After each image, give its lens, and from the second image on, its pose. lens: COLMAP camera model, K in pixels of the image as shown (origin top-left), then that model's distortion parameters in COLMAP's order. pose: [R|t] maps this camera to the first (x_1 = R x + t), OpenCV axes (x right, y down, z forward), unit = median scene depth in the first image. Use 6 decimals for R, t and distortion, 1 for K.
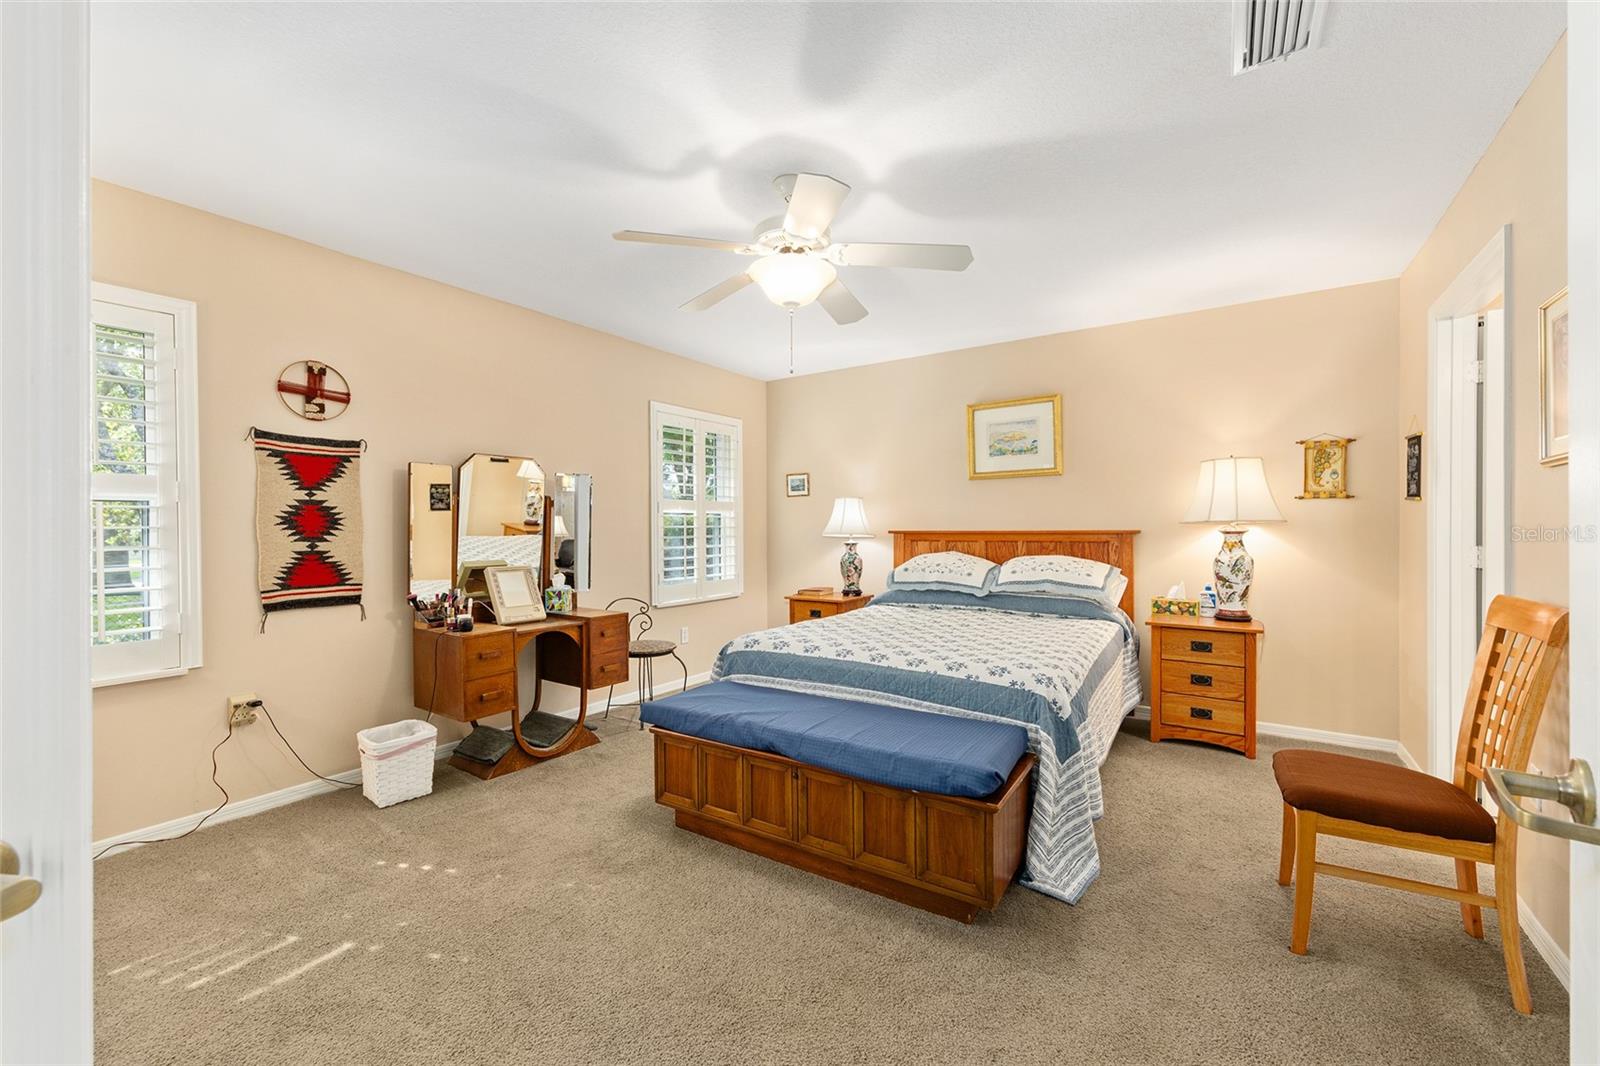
lens RADIAL K [[646.5, 0, 808.7], [0, 646.5, 530.9], [0, 0, 1]] dist [-0.000572, 0.000156]
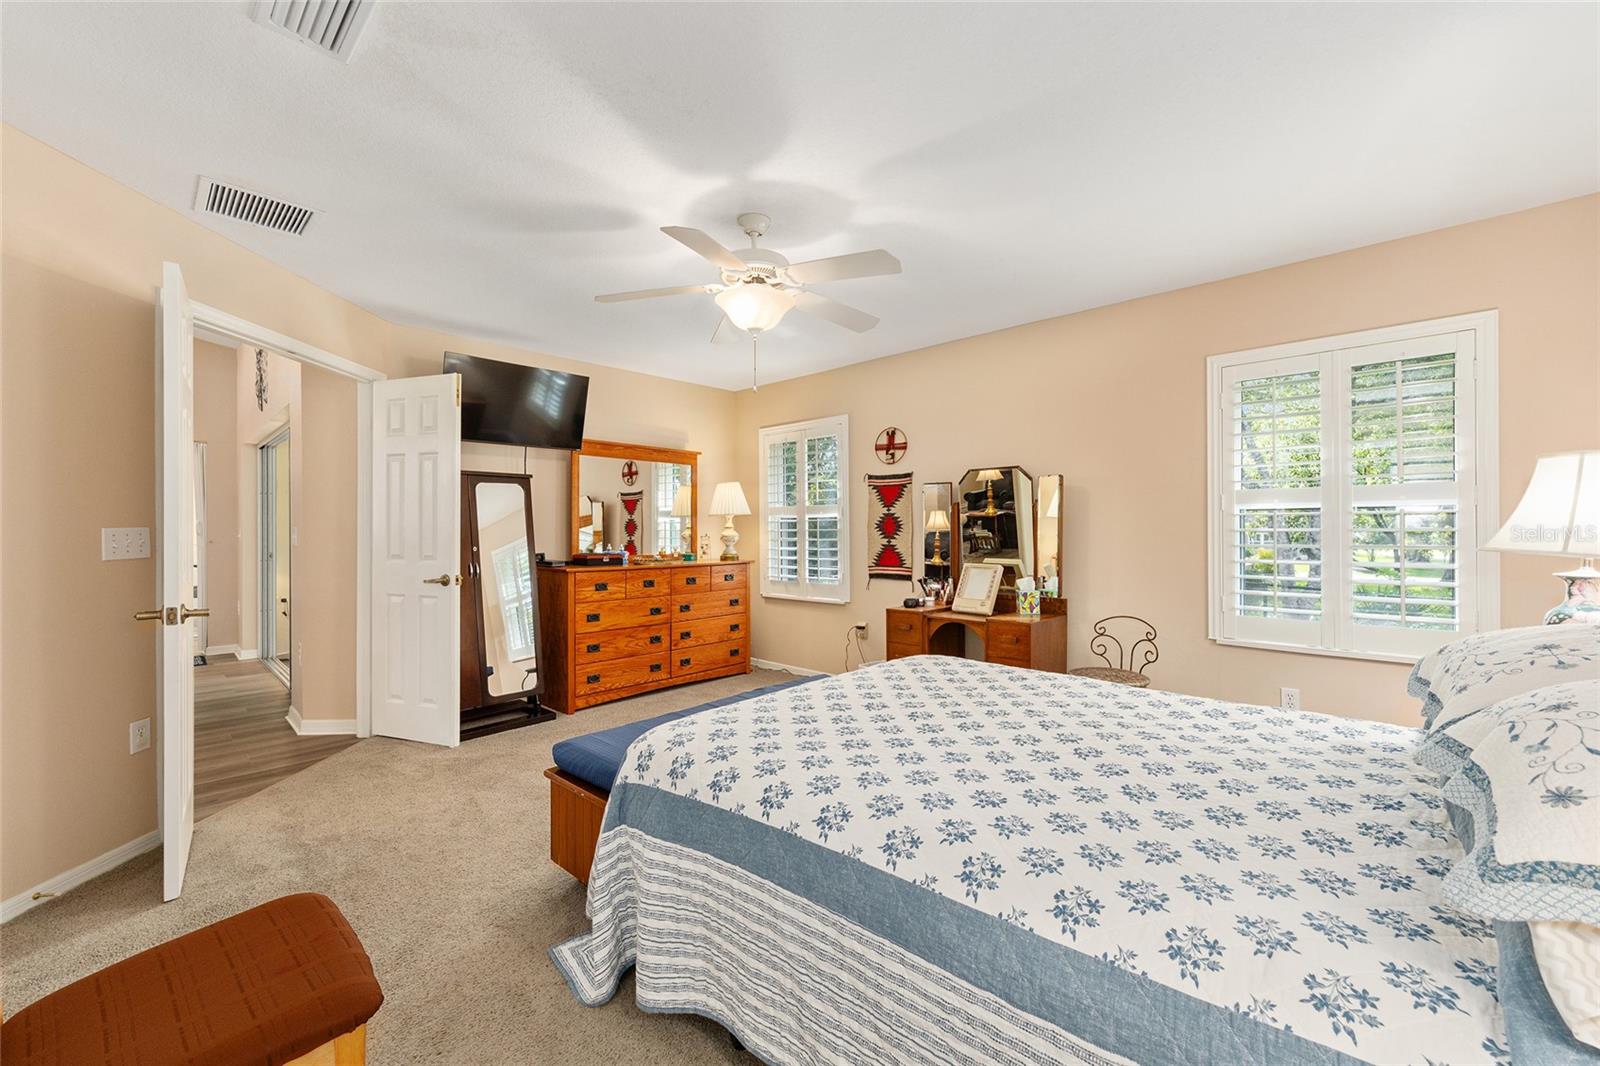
lens RADIAL K [[646.5, 0, 795.7], [0, 646.5, 528.3], [0, 0, 1]] dist [-0.000572, 0.000156]
pose [[-0.179854, 0.005300, -0.983679, 0.874104], [-0.001970, 0.999982, 0.005748, -0.018493], [0.983691, 0.002972, -0.179840, 1.055909]]
